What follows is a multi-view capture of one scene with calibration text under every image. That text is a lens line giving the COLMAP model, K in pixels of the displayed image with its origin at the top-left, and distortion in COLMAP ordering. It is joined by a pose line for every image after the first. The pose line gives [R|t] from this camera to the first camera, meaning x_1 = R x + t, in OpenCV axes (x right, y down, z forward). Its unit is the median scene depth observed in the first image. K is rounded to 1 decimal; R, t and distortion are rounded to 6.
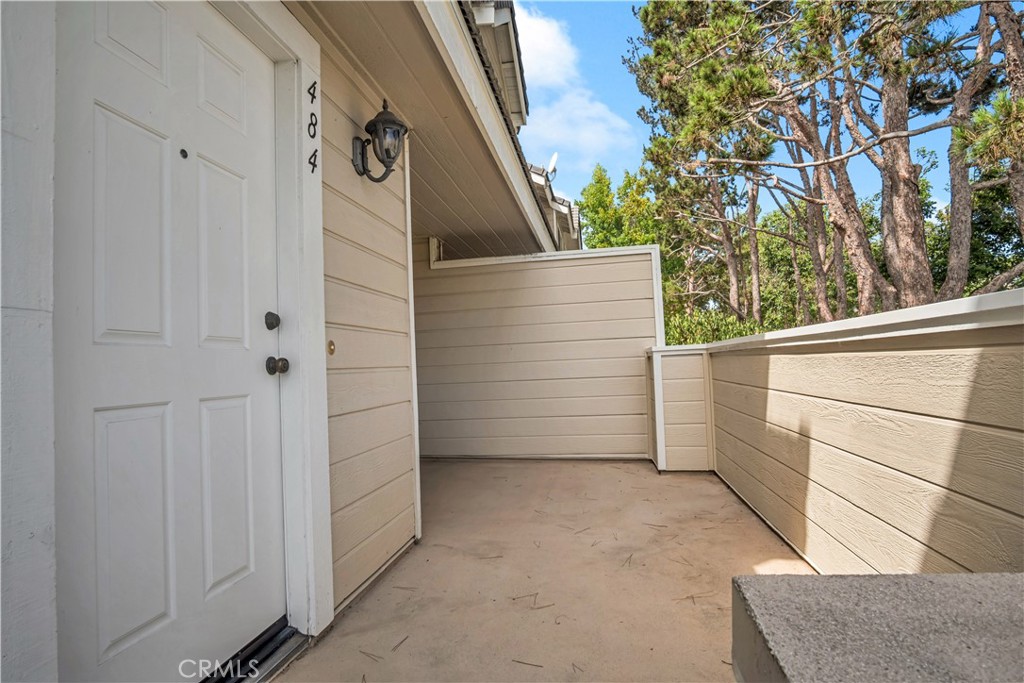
lens RADIAL K [[556.7, 0, 512.0], [0, 556.7, 341.5], [0, 0, 1]] dist [-0.014862, 0.001468]
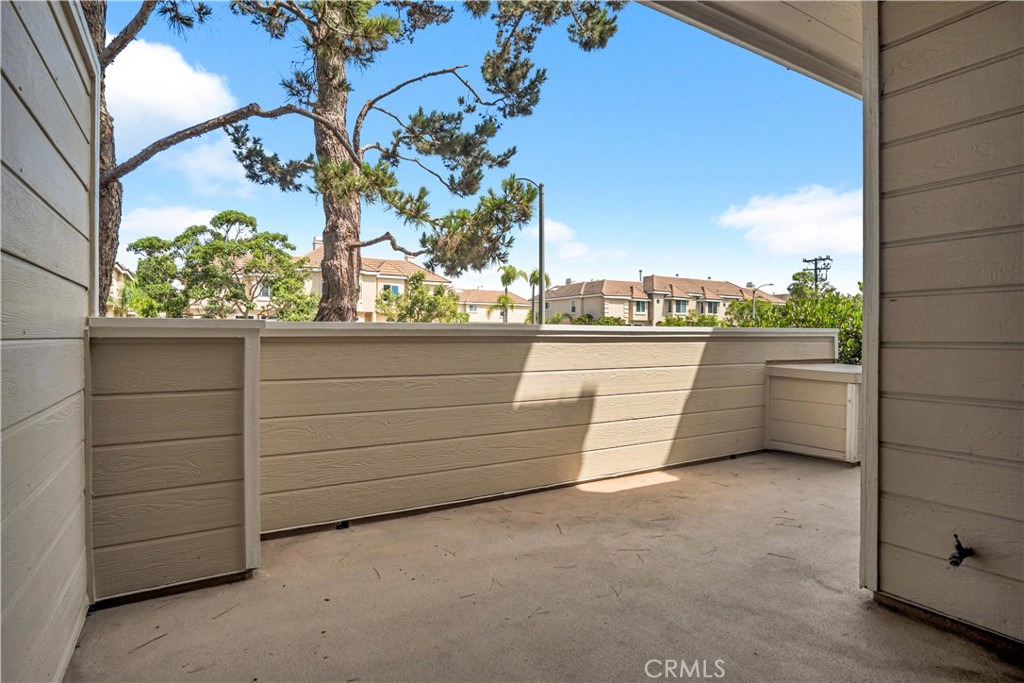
lens RADIAL K [[556.7, 0, 512.0], [0, 556.7, 341.5], [0, 0, 1]] dist [-0.014862, 0.001468]
pose [[-0.654702, 0.018807, 0.755653, -0.423780], [-0.013728, 0.999230, -0.036763, 0.065202], [-0.755763, -0.034443, -0.653939, 1.838751]]
